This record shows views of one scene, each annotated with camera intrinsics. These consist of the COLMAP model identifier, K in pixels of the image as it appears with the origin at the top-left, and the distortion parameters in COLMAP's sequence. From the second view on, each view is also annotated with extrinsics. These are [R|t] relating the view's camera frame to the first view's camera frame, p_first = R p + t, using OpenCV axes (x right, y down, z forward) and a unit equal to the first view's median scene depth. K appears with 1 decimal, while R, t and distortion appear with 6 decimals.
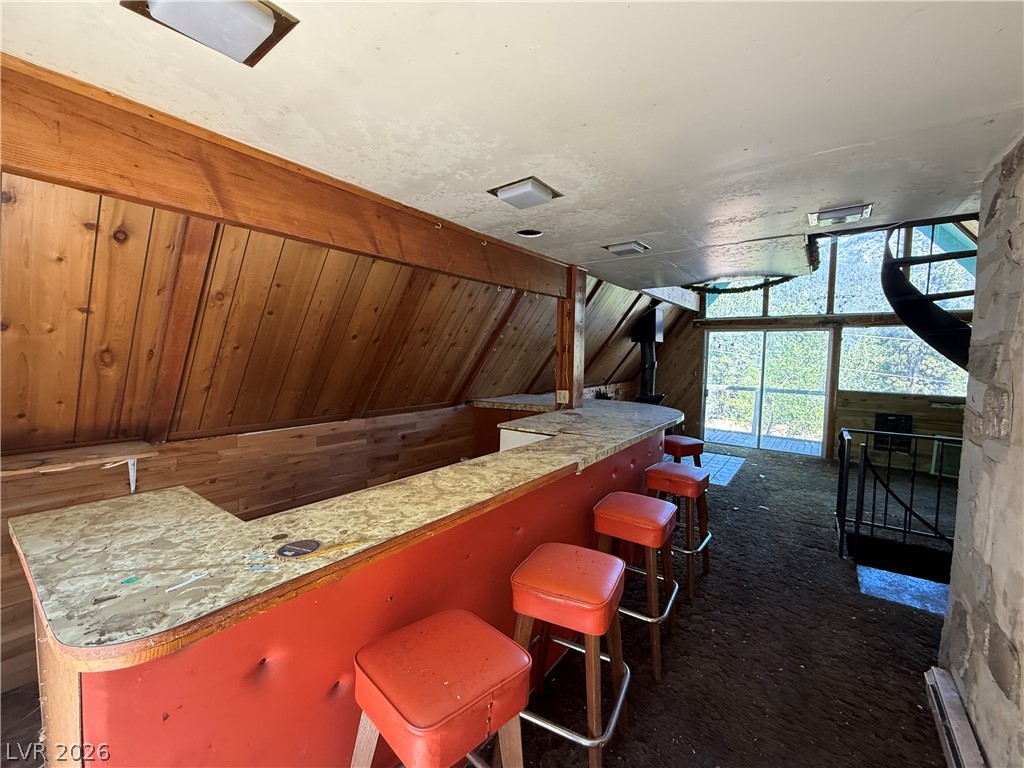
lens RADIAL K [[417.2, 0, 515.0], [0, 417.2, 381.9], [0, 0, 1]] dist [-0.007897, -0.000267]
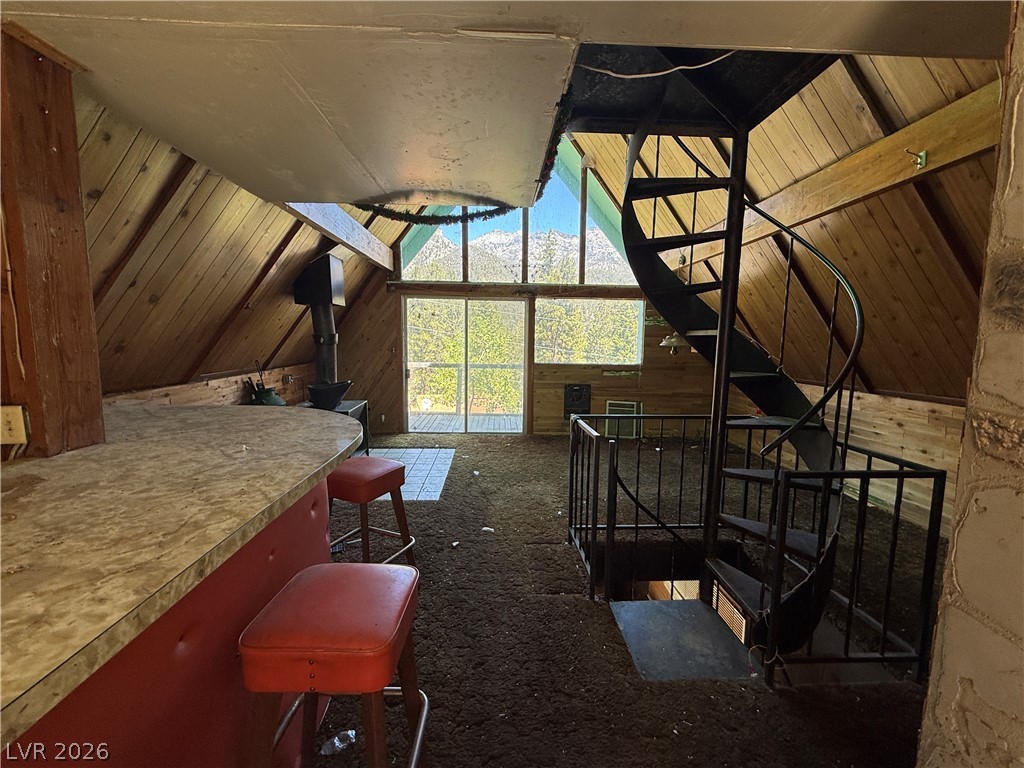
lens RADIAL K [[417.2, 0, 505.3], [0, 417.2, 382.3], [0, 0, 1]] dist [-0.007897, -0.000267]
pose [[0.790293, -0.072551, 0.608419, 0.195197], [0.041124, 0.997007, 0.065472, -0.003217], [-0.611348, -0.026721, 0.790910, 0.408437]]
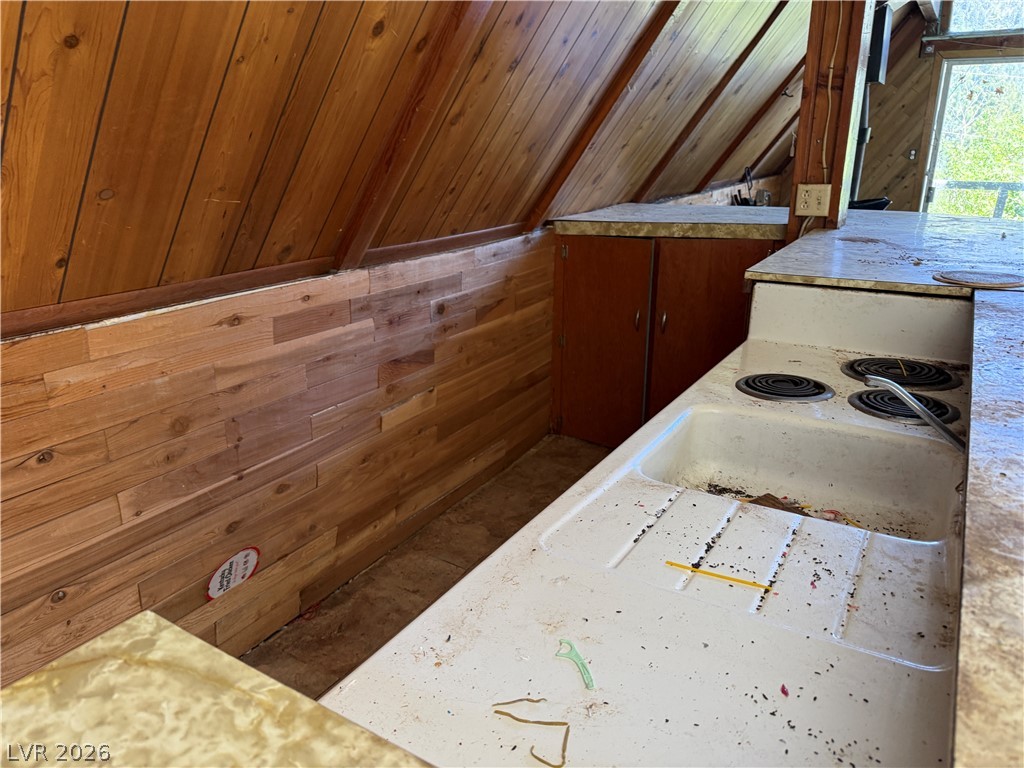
lens RADIAL K [[725.3, 0, 504.7], [0, 725.3, 378.1], [0, 0, 1]] dist [0.024028, -0.021784]
pose [[0.997188, -0.044040, 0.060640, -0.208107], [0.027724, 0.968499, 0.247468, 0.015636], [-0.069628, -0.245091, 0.966997, 0.214908]]
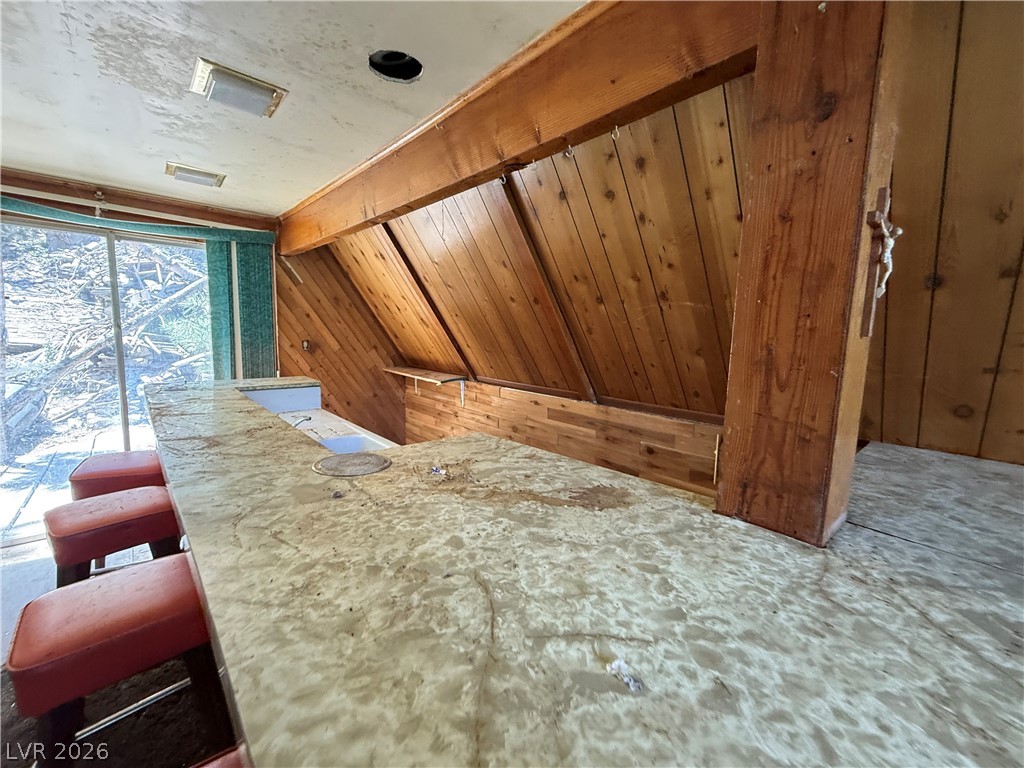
lens RADIAL K [[417.2, 0, 511.4], [0, 417.2, 380.2], [0, 0, 1]] dist [-0.007897, -0.000267]
pose [[-0.193728, 0.094330, -0.976510, 0.323835], [-0.092371, 0.989191, 0.113880, -0.023094], [0.976697, 0.112263, -0.182921, 0.745852]]
